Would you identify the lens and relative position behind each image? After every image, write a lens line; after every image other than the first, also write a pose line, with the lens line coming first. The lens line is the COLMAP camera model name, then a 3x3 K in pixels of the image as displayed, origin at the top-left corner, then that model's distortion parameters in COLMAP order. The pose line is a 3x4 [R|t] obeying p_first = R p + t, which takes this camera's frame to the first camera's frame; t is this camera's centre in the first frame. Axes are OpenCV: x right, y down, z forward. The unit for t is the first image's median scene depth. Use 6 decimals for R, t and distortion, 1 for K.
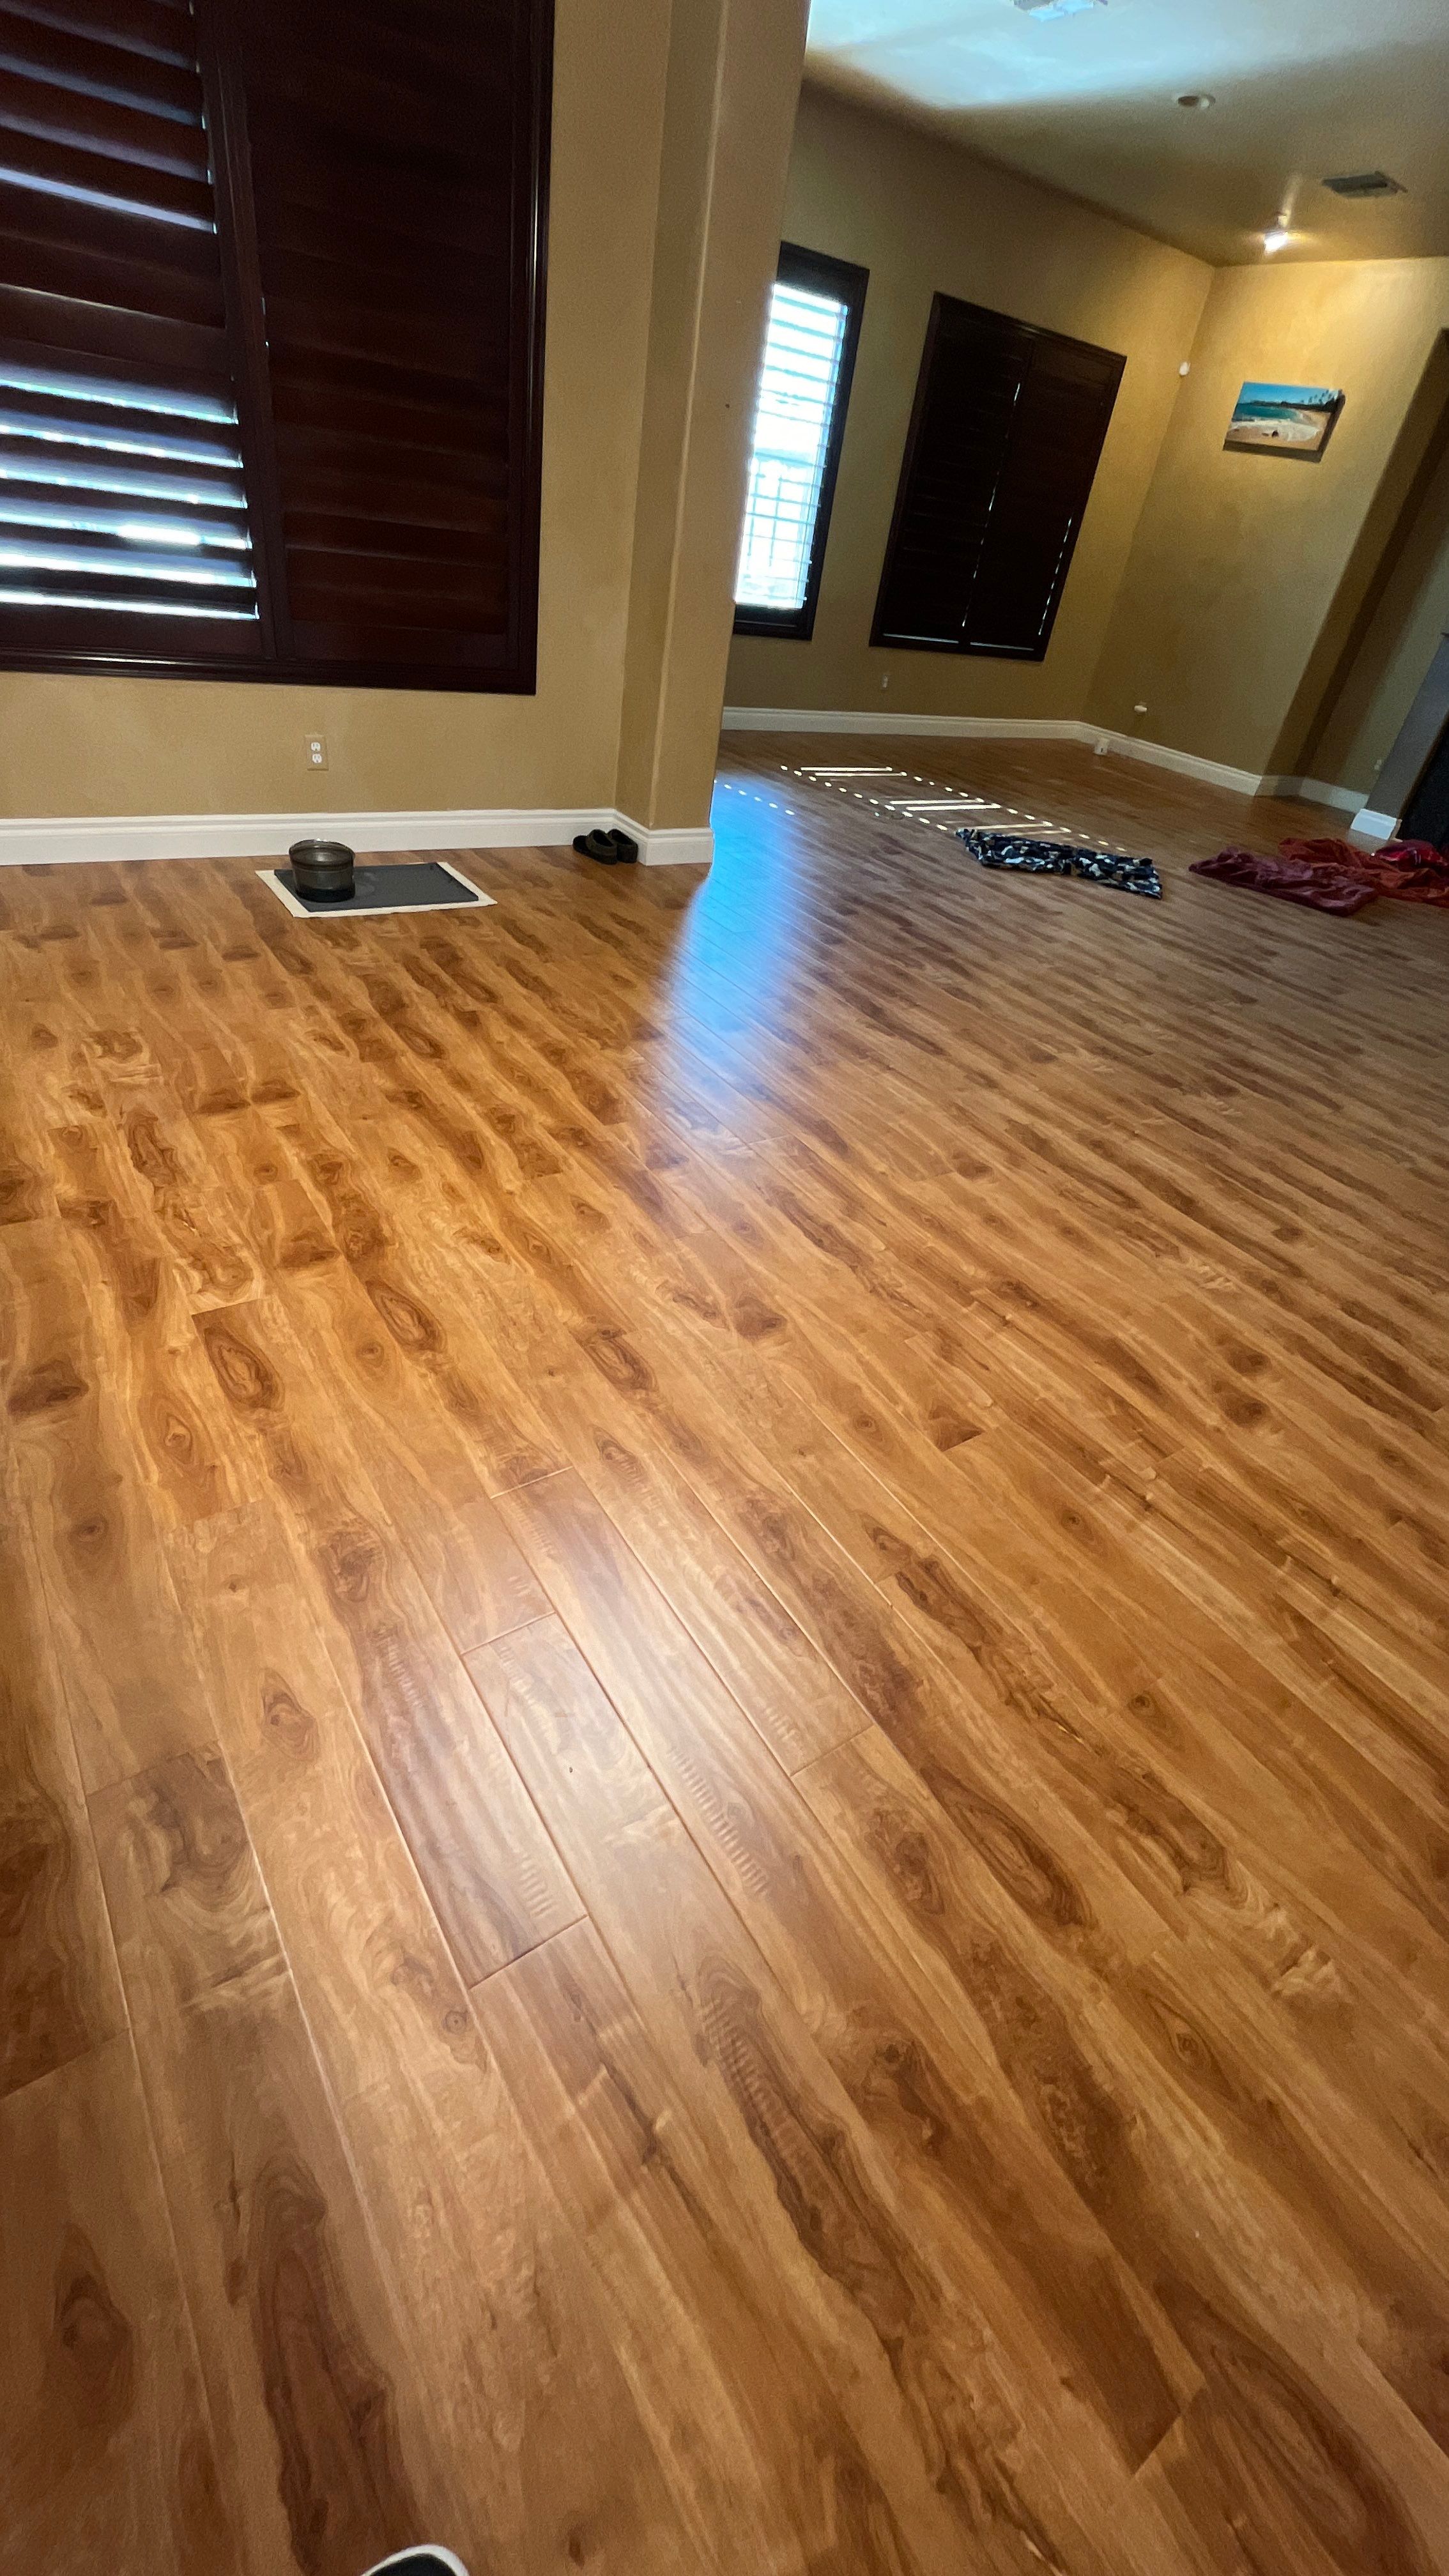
lens RADIAL K [[1058.2, 0, 717.9], [0, 1058.2, 1278.8], [0, 0, 1]] dist [-0.002712, -0.000169]
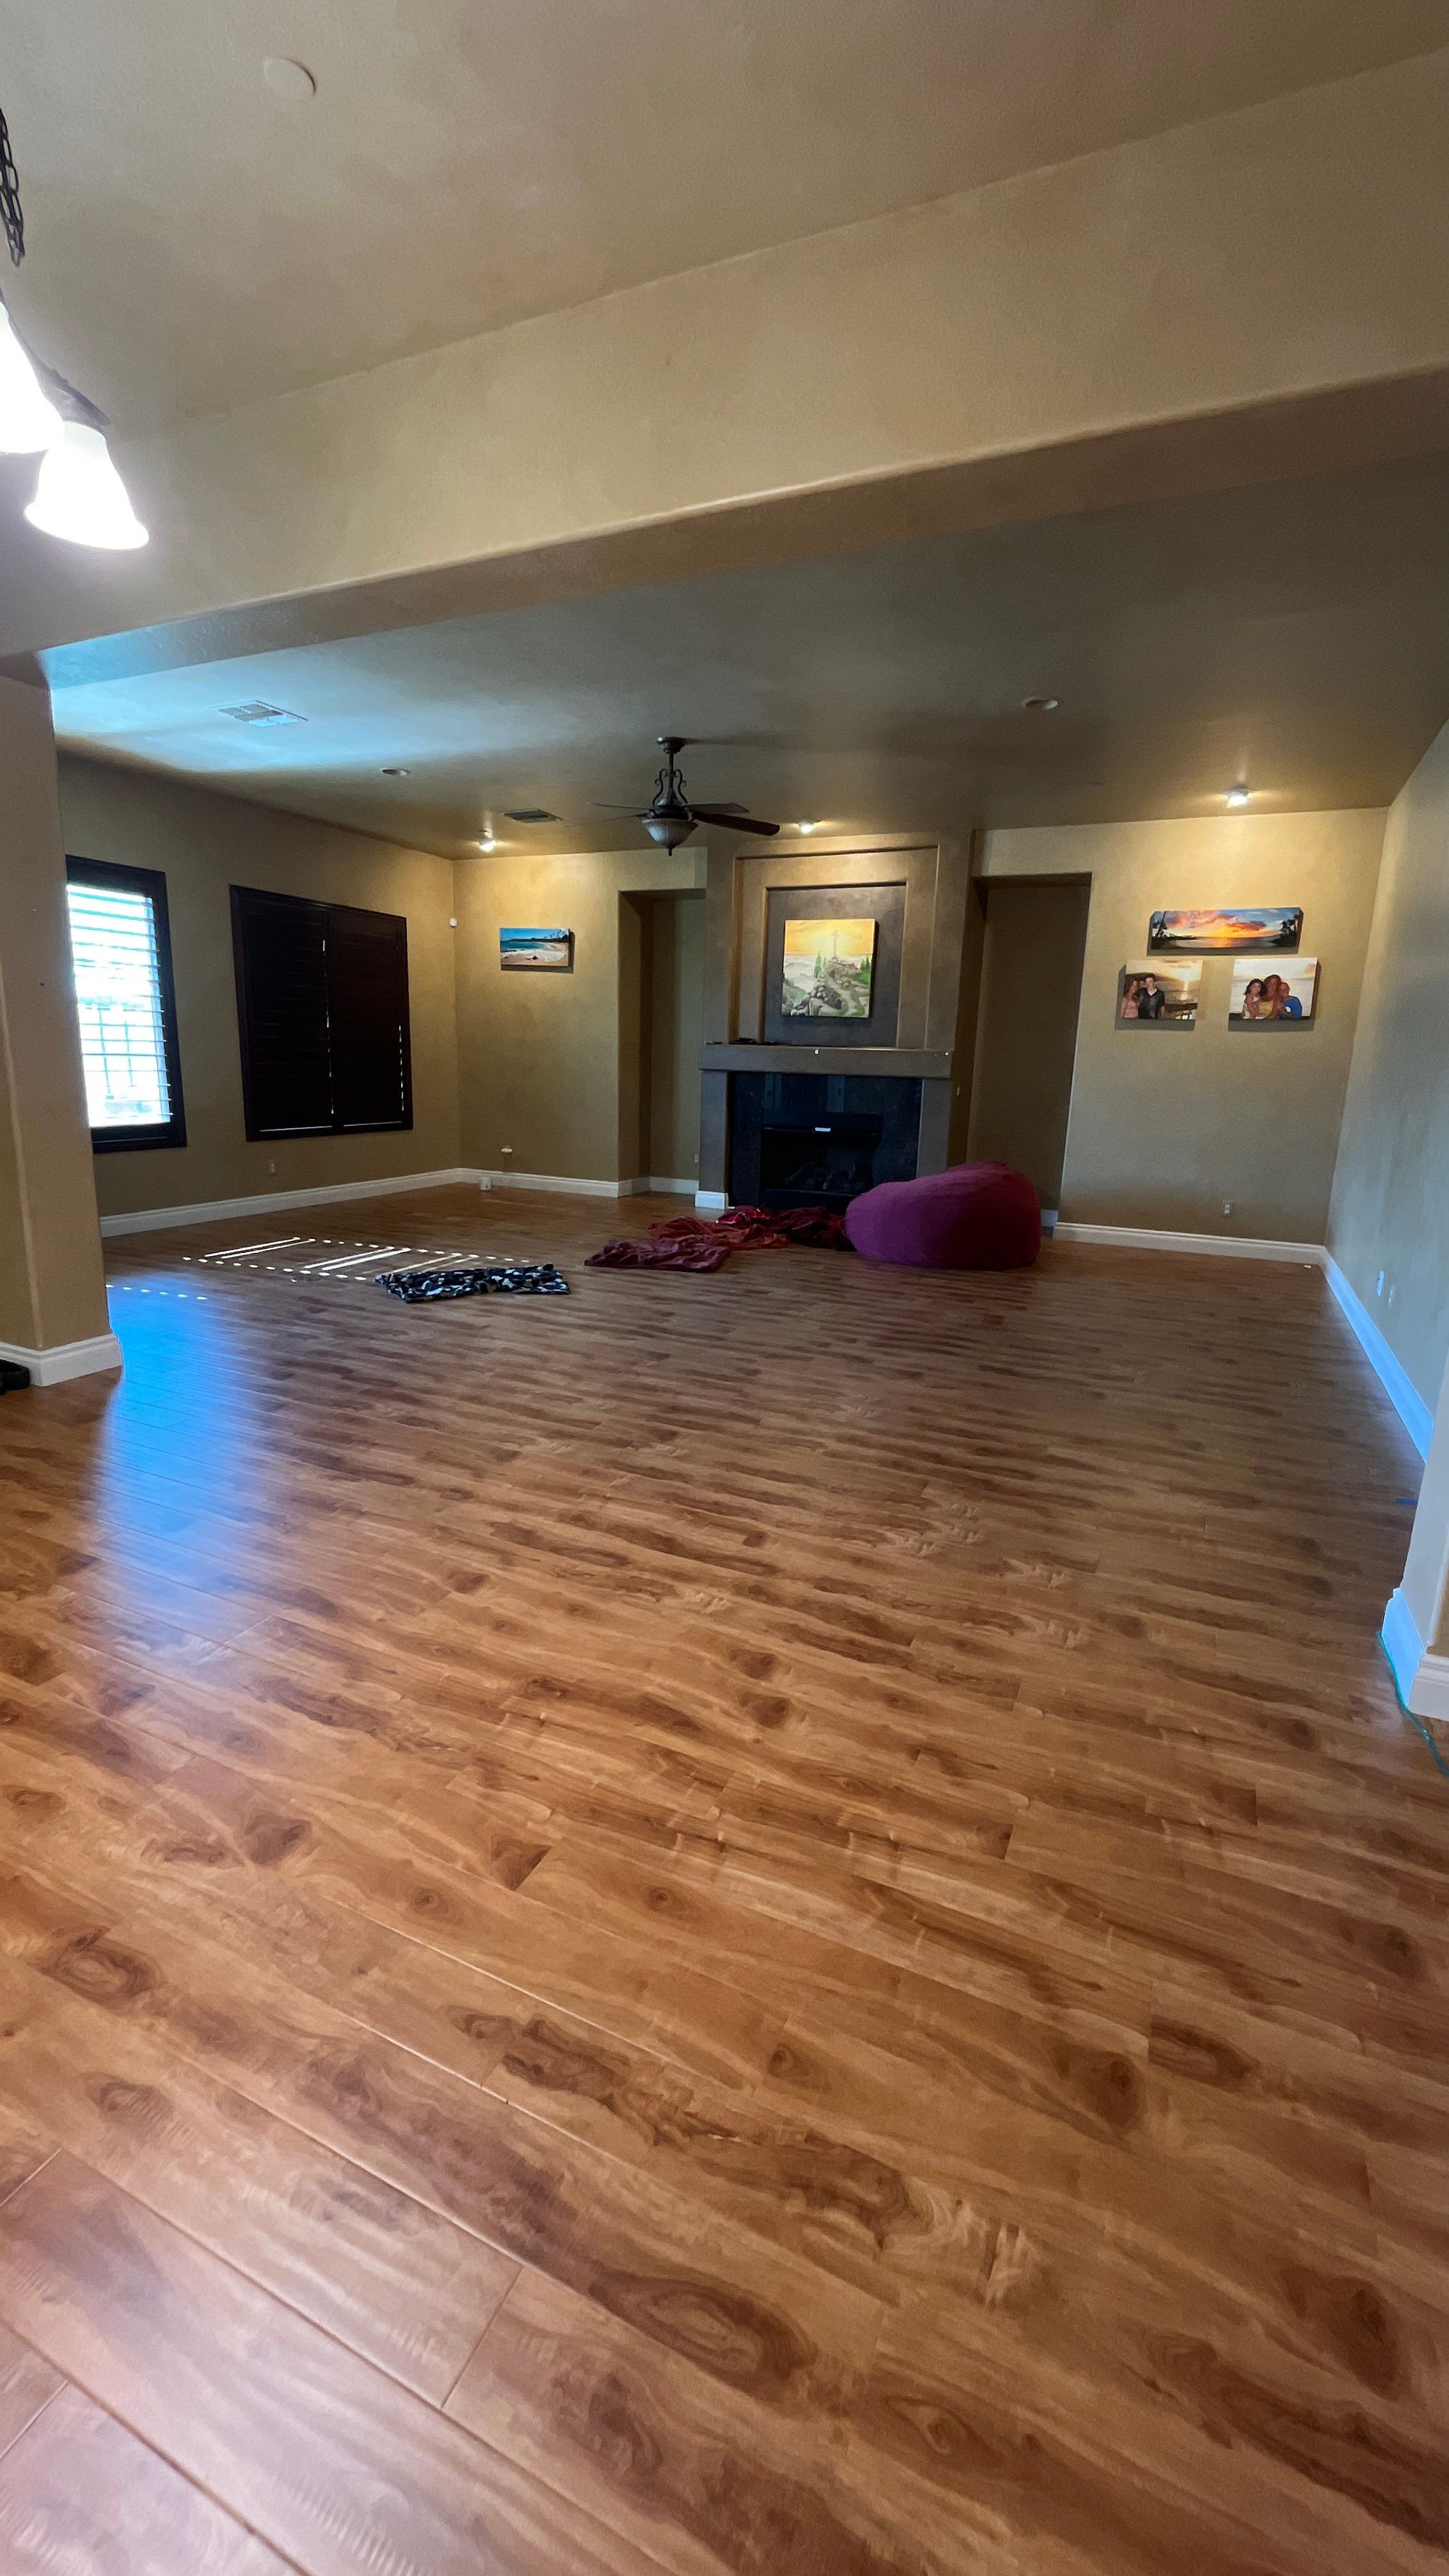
lens RADIAL K [[1058.2, 0, 723.2], [0, 1058.2, 1269.1], [0, 0, 1]] dist [-0.002712, -0.000169]
pose [[0.849730, -0.211535, 0.482919, 0.021924], [0.379314, 0.881466, -0.281318, 0.007724], [-0.366168, 0.422222, 0.829246, -0.048585]]
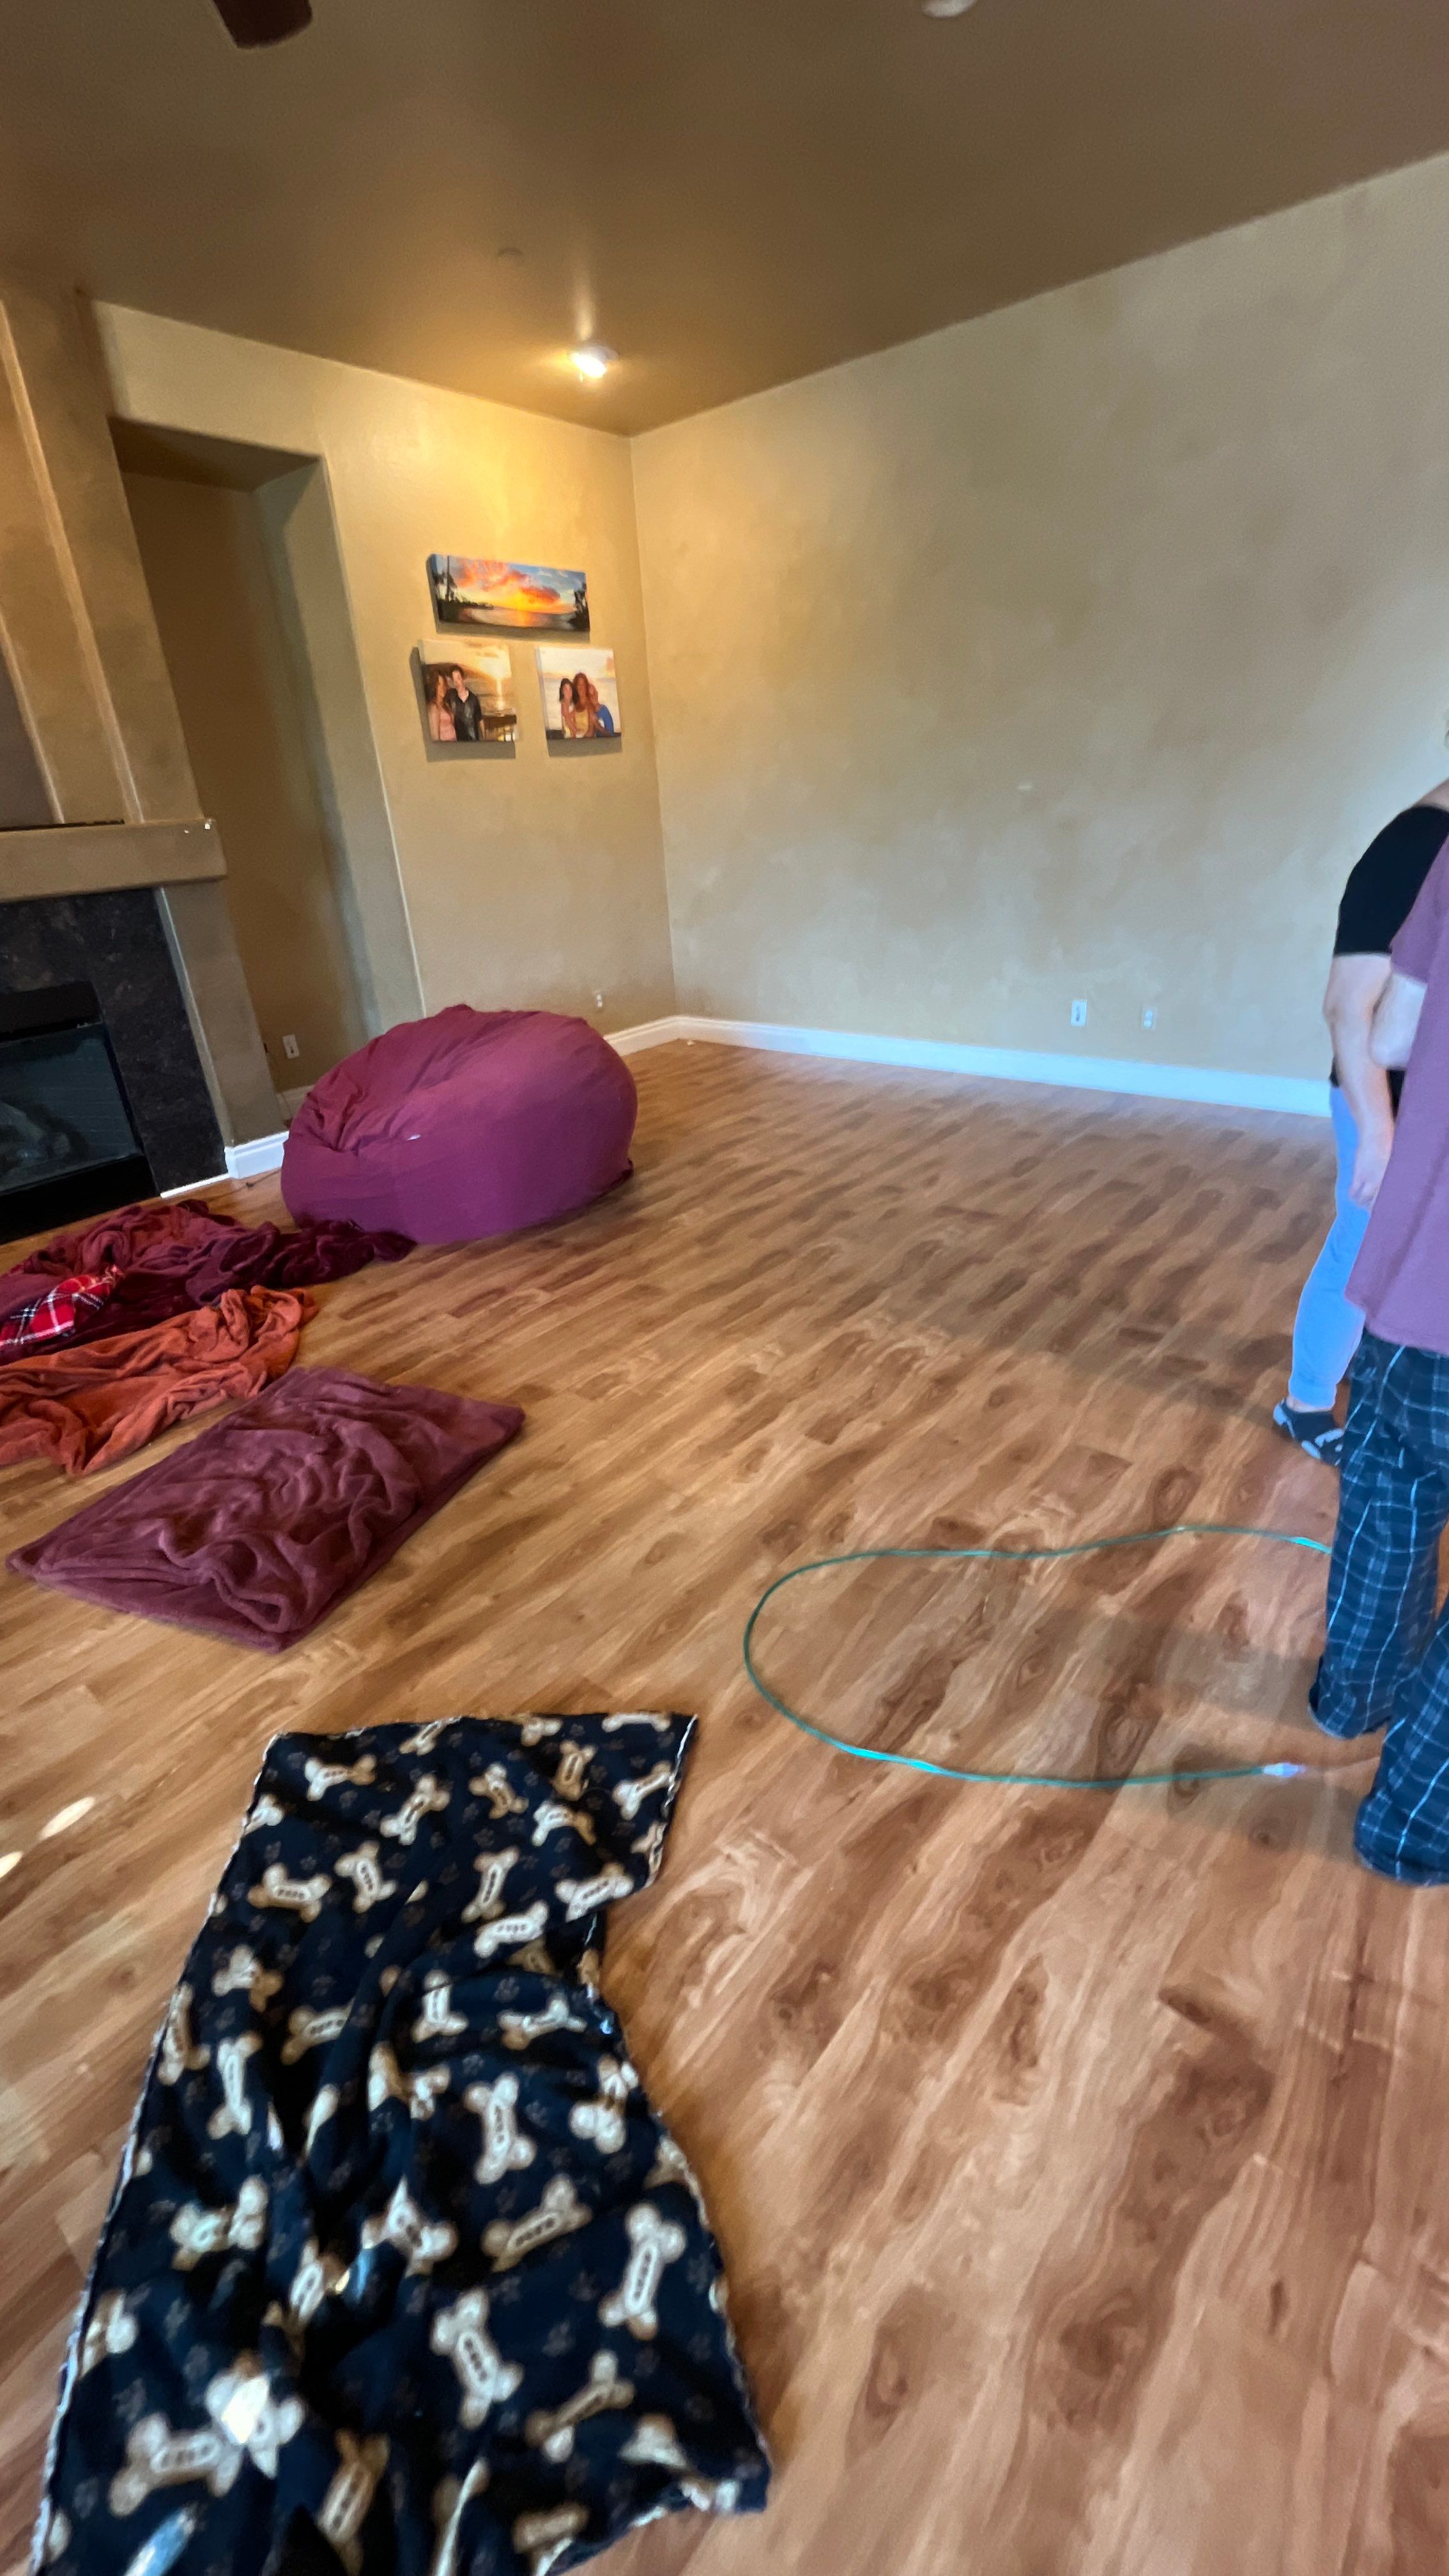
lens RADIAL K [[1058.2, 0, 720.1], [0, 1058.2, 1275.8], [0, 0, 1]] dist [-0.002712, -0.000169]
pose [[-0.282834, -0.507001, 0.814220, 0.403390], [0.587349, 0.579566, 0.564912, -1.225772], [-0.758305, 0.638008, 0.133866, 1.662480]]
